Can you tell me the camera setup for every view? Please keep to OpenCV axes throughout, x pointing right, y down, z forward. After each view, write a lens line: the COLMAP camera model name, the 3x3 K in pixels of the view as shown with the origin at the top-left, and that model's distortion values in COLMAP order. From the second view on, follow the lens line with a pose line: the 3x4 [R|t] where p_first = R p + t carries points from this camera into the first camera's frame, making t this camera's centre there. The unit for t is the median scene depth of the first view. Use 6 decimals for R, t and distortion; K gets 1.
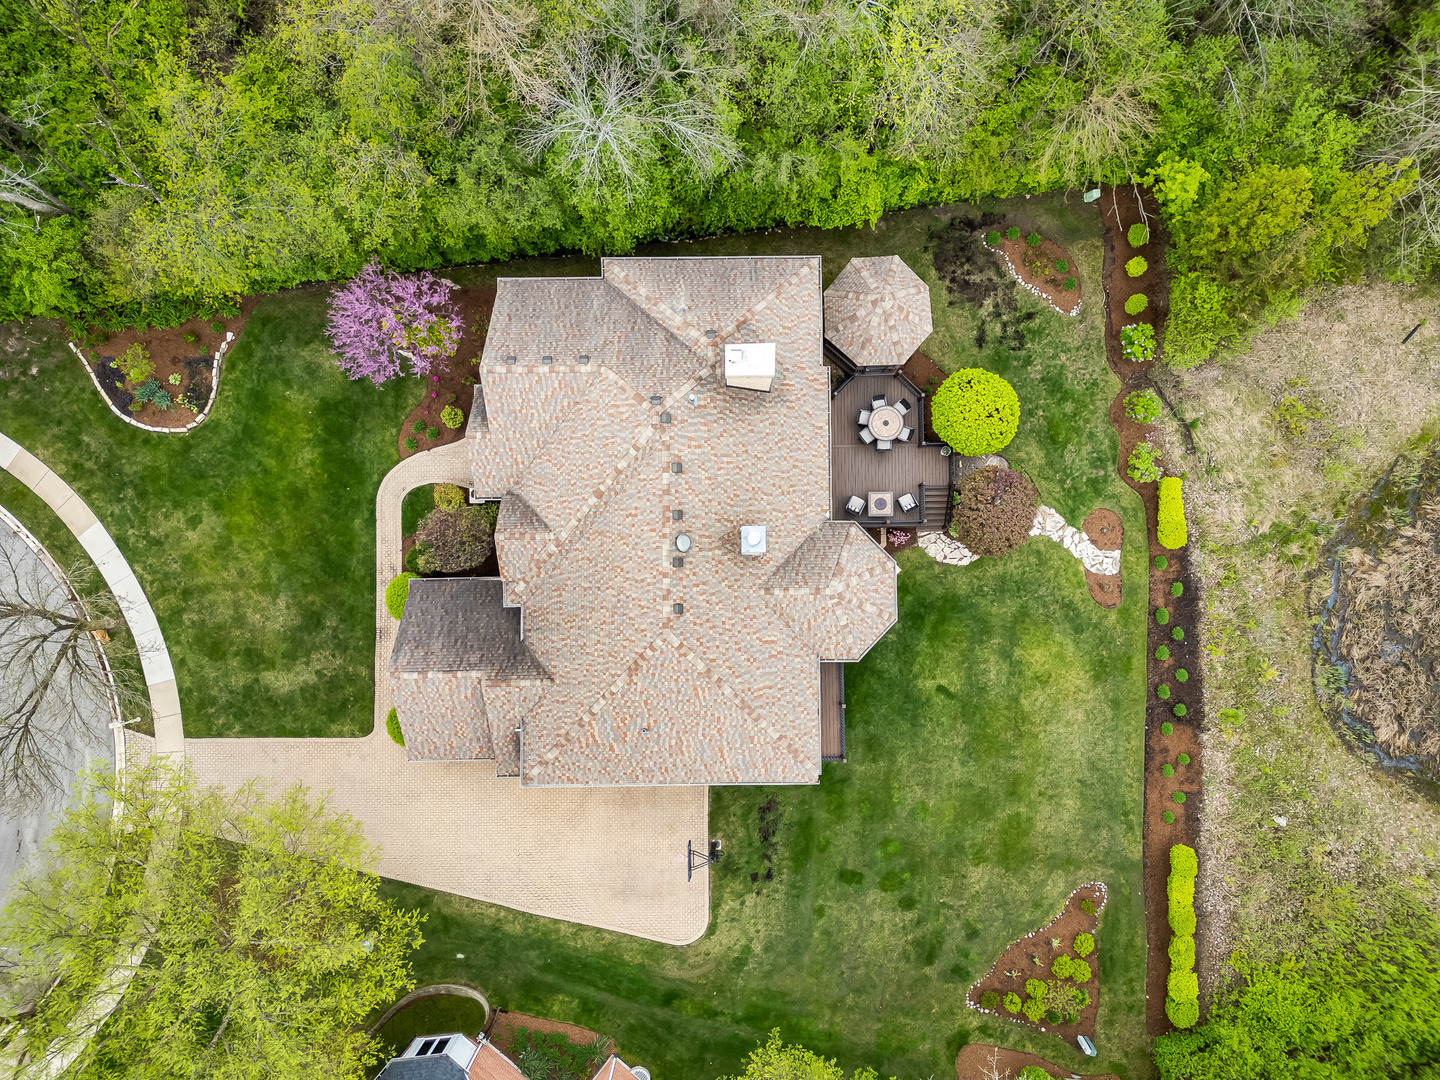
lens RADIAL K [[1008.0, 0, 716.5], [0, 1008.0, 540.0], [0, 0, 1]] dist [0.080546, -0.075270]
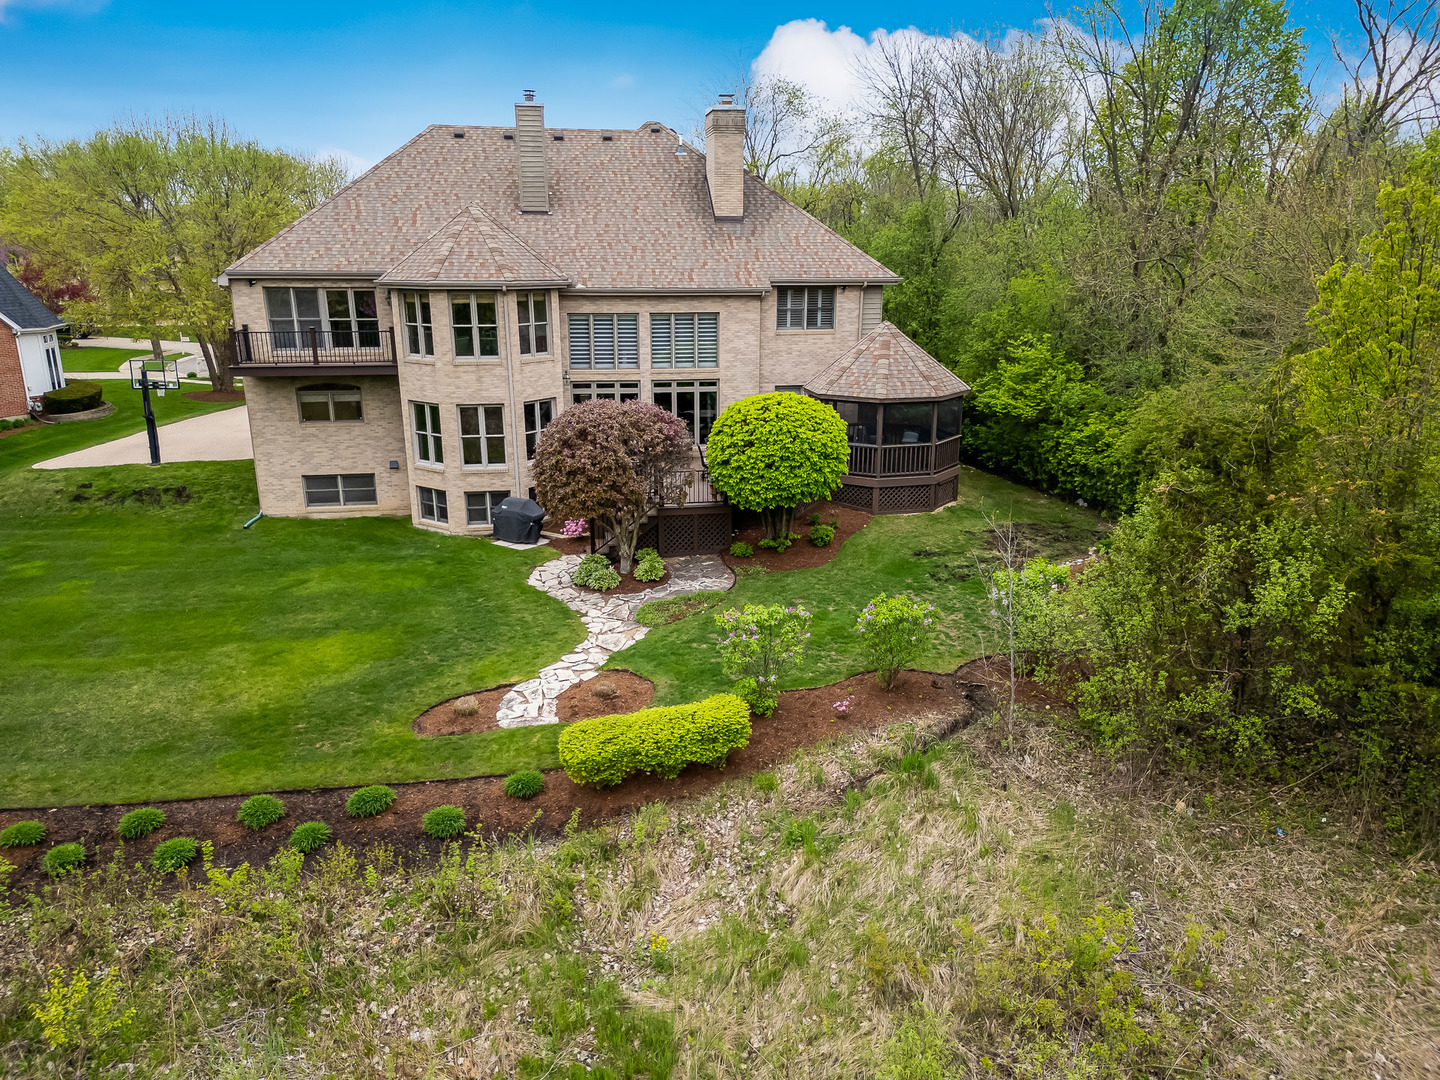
lens RADIAL K [[1008.0, 0, 720.5], [0, 1008.0, 546.6], [0, 0, 1]] dist [0.080546, -0.075270]
pose [[0.156571, 0.284128, -0.945916, 0.785764], [-0.986284, 0.095643, -0.134525, -0.006757], [0.052248, 0.954004, 0.295206, 0.833581]]
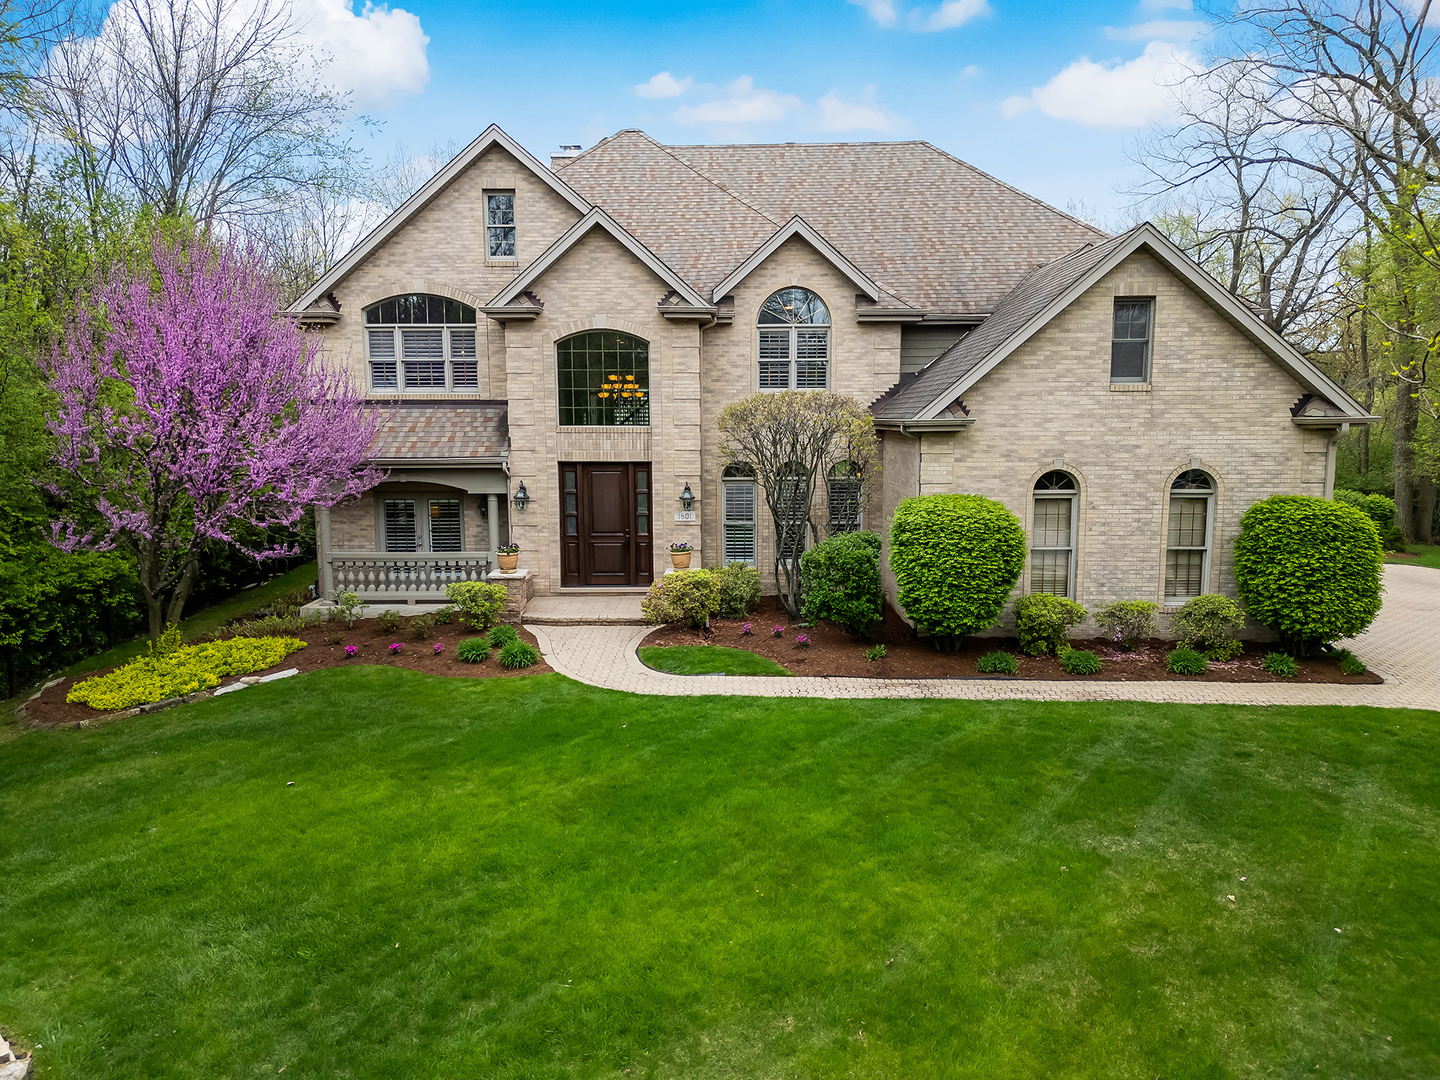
lens RADIAL K [[1008.0, 0, 722.7], [0, 1008.0, 554.4], [0, 0, 1]] dist [0.080546, -0.075270]
pose [[0.020795, -0.125638, 0.991858, -0.629965], [0.998895, 0.044436, -0.015313, -0.020496], [-0.042150, 0.991080, 0.126423, 0.908788]]
